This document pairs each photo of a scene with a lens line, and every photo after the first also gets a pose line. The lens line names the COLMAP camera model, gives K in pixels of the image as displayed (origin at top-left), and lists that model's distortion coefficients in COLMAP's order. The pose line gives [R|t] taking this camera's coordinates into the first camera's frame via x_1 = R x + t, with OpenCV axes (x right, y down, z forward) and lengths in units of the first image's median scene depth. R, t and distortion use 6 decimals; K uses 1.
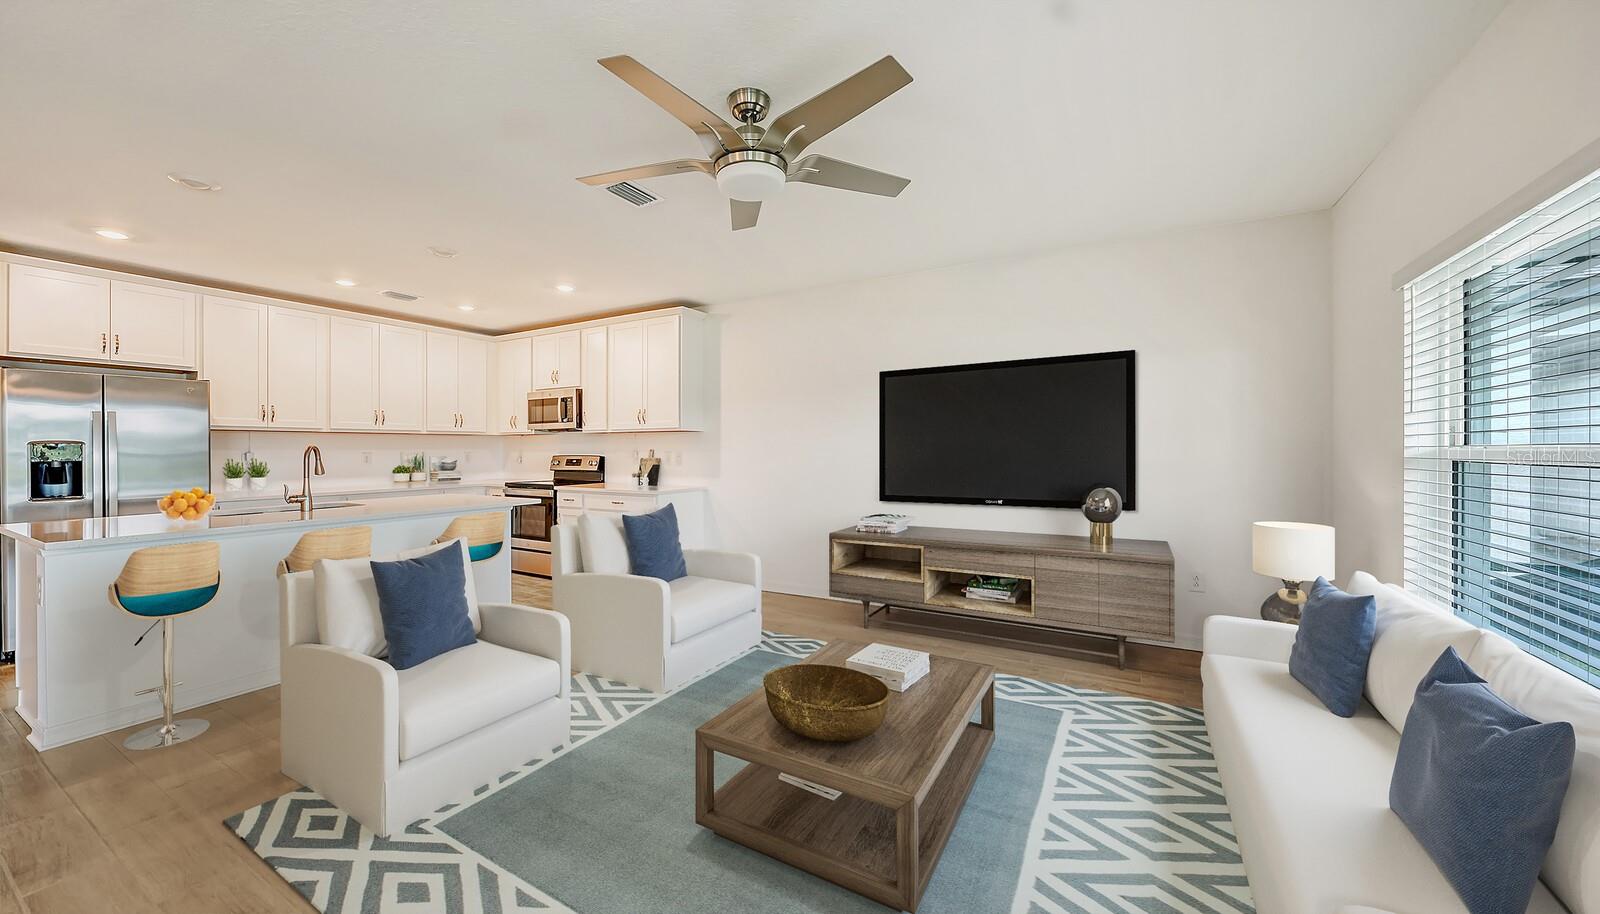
lens RADIAL K [[581.1, 0, 789.1], [0, 581.1, 450.3], [0, 0, 1]] dist [-0.026334, 0.000092]
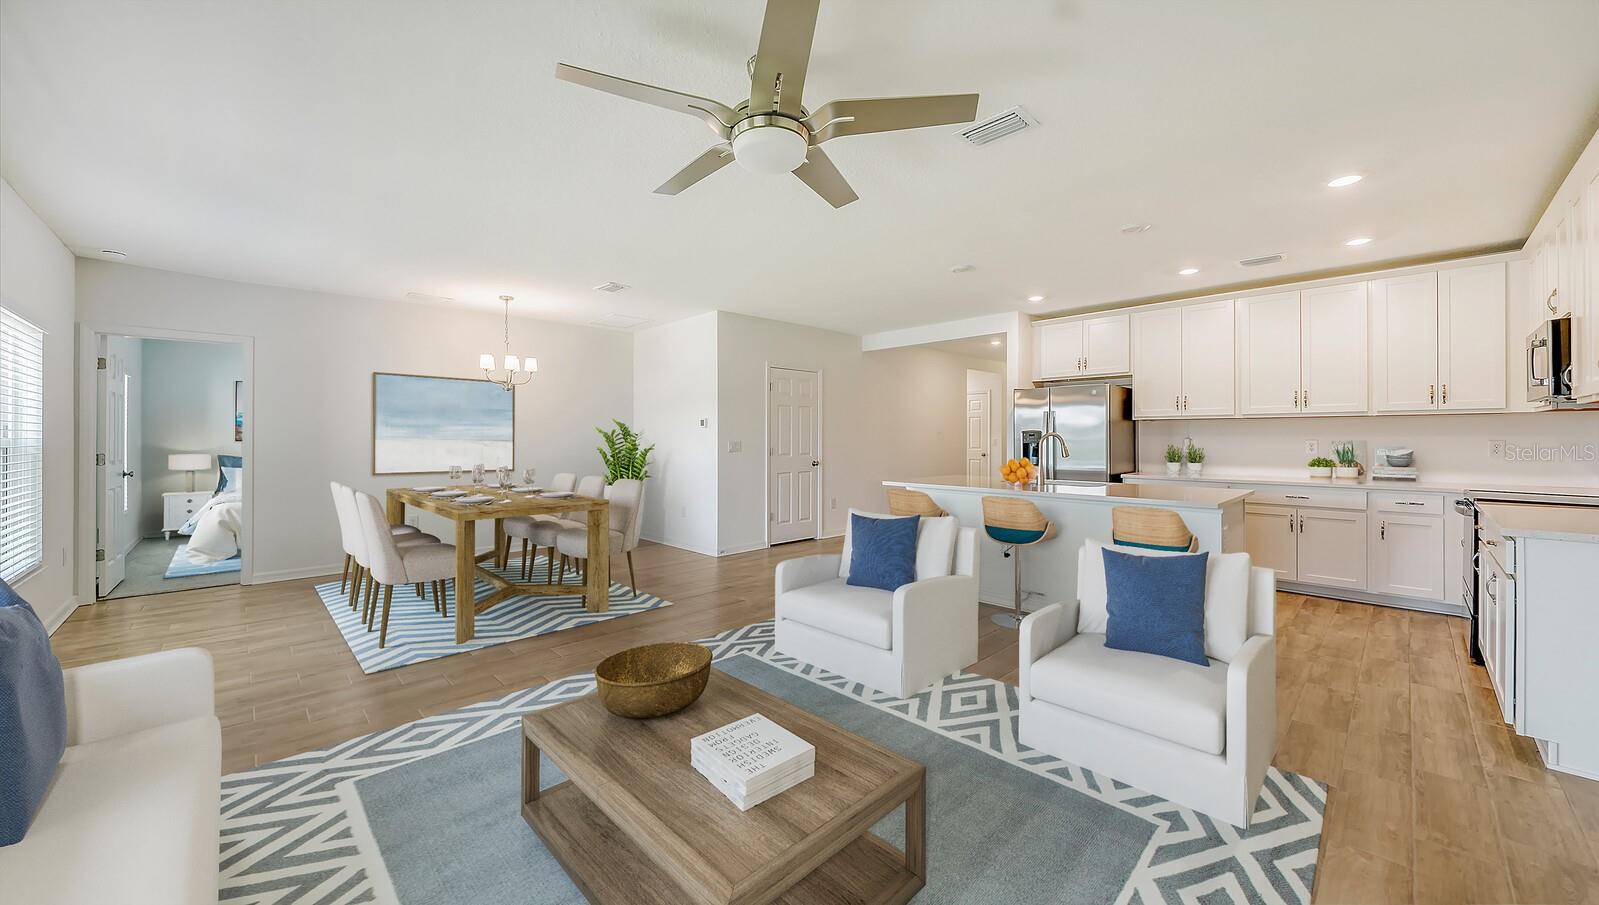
lens RADIAL K [[587.1, 0, 809.8], [0, 587.1, 438.8], [0, 0, 1]] dist [-0.001271, -0.000063]
pose [[-0.260947, -0.007243, -0.965326, 0.298803], [-0.010766, 0.999931, -0.004592, 0.012626], [0.965293, 0.009195, -0.261007, 0.497711]]
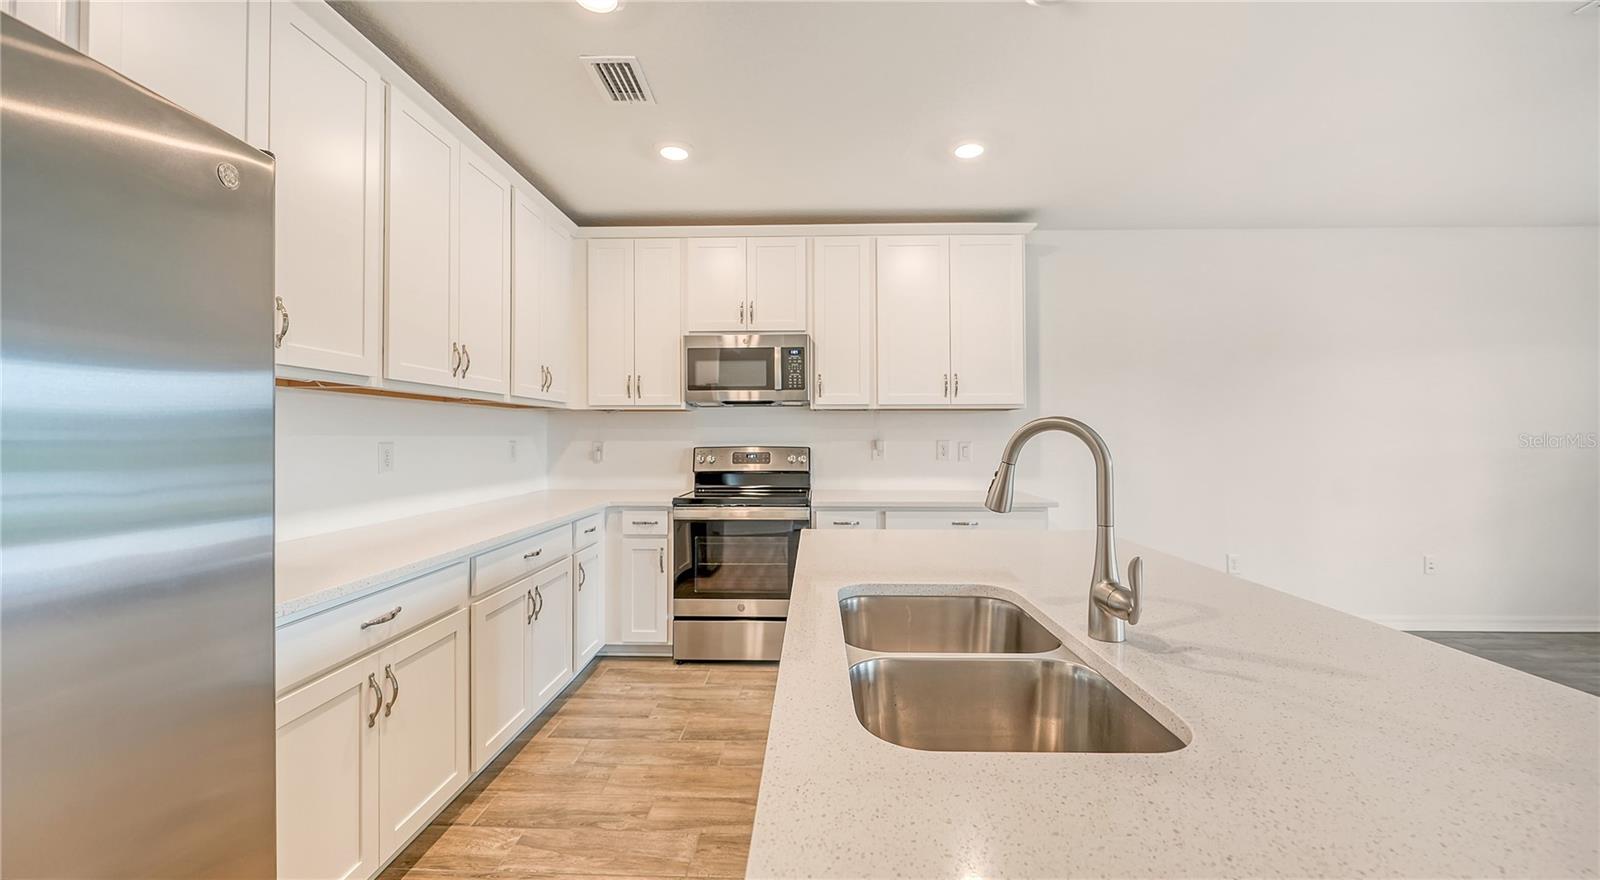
lens RADIAL K [[599.9, 0, 774.0], [0, 599.9, 429.6], [0, 0, 1]] dist [0.000099, -0.000005]
pose [[0.896001, 0.007786, 0.443985, -0.667389], [-0.000812, 0.999873, -0.015897, 0.001182], [-0.444052, 0.013883, 0.895893, 0.469248]]
